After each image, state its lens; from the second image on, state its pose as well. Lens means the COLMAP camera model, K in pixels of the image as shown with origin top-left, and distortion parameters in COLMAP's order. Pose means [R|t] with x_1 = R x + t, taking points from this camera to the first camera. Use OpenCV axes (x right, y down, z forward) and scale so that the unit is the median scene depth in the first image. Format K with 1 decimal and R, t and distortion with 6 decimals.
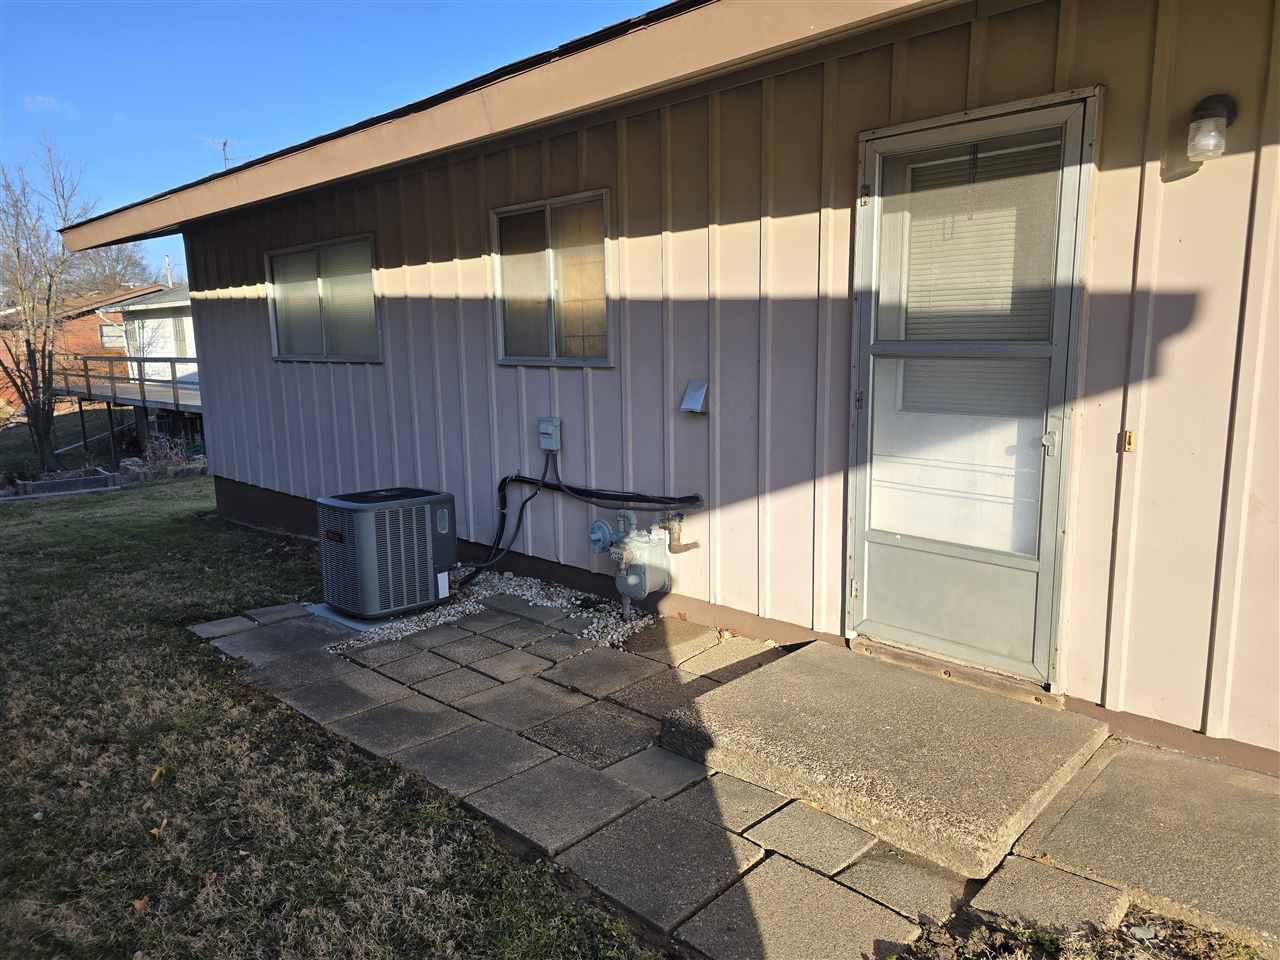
lens RADIAL K [[869.5, 0, 643.2], [0, 869.5, 484.2], [0, 0, 1]] dist [0.030790, -0.010835]
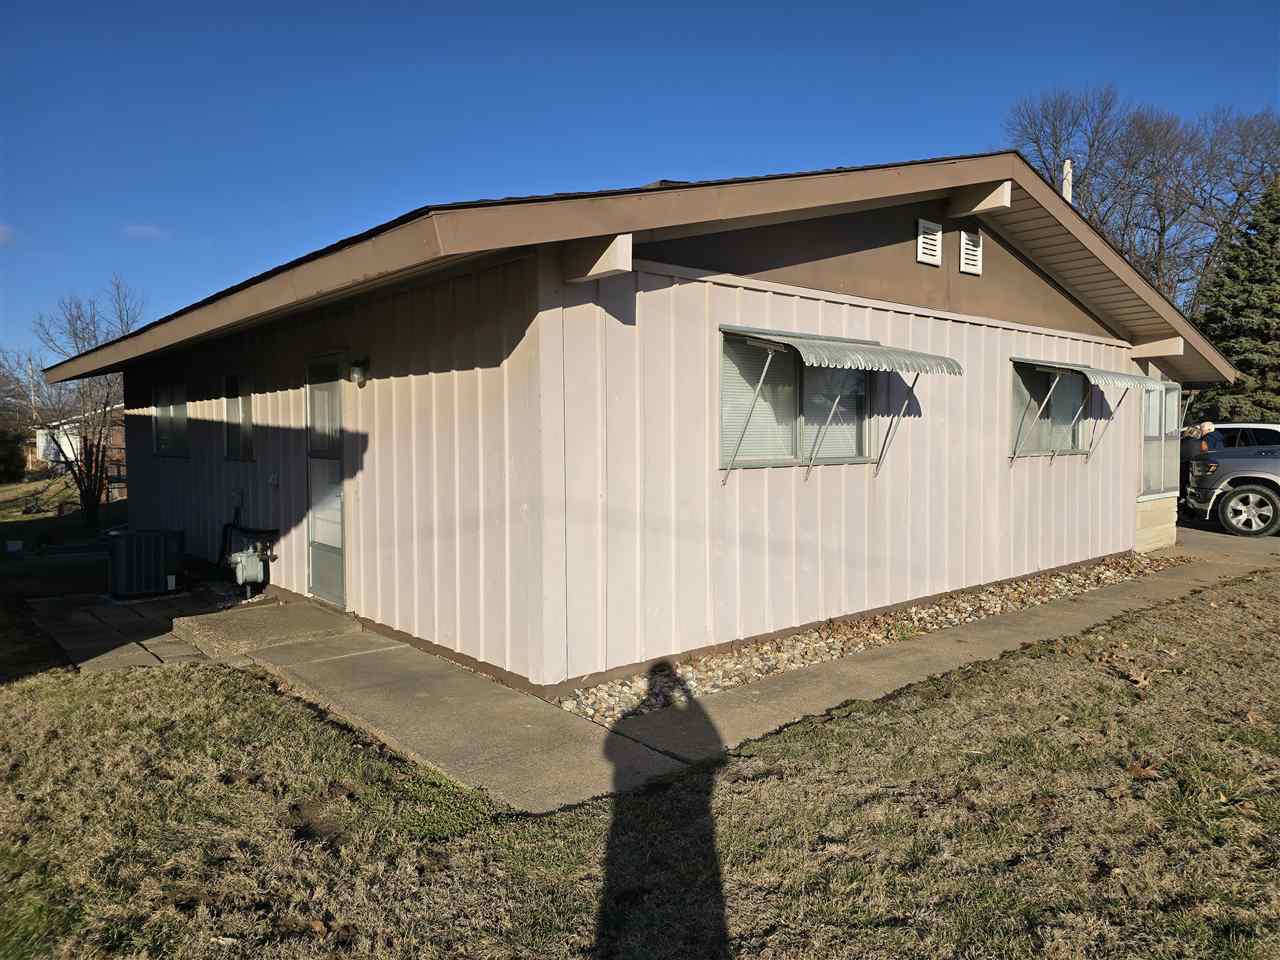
lens RADIAL K [[869.5, 0, 636.5], [0, 869.5, 474.8], [0, 0, 1]] dist [0.030790, -0.010835]
pose [[0.996406, 0.016951, -0.082990, 0.562306], [-0.027075, 0.992107, -0.122434, 0.060506], [0.080259, 0.124241, 0.989001, -0.466669]]
